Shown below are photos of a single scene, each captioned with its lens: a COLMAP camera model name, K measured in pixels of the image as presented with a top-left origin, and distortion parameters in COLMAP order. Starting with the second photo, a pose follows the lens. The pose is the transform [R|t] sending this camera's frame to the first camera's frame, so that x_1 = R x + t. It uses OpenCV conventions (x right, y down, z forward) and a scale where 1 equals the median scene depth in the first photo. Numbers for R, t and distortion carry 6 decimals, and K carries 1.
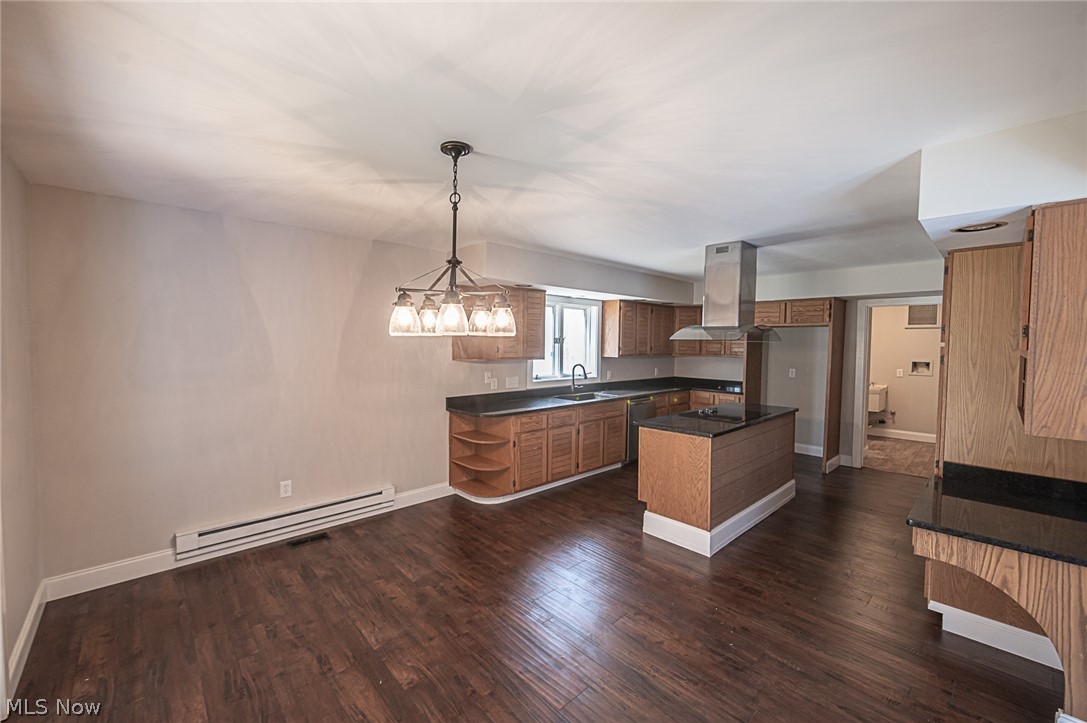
lens RADIAL K [[436.3, 0, 542.3], [0, 436.3, 361.9], [0, 0, 1]] dist [-0.006923, 0.000099]
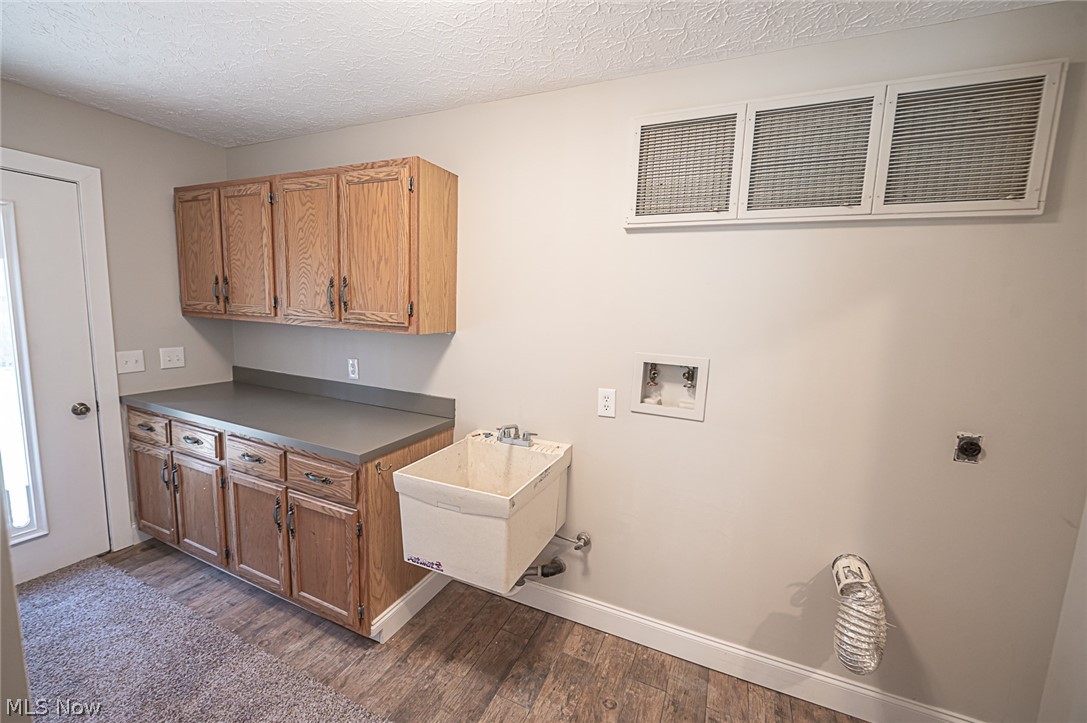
lens RADIAL K [[436.3, 0, 539.8], [0, 436.3, 359.7], [0, 0, 1]] dist [-0.006923, 0.000099]
pose [[0.923182, -0.023810, 0.383625, 0.692083], [-0.013083, 0.995555, 0.093272, -0.025594], [-0.384141, -0.091126, 0.918767, 0.781589]]
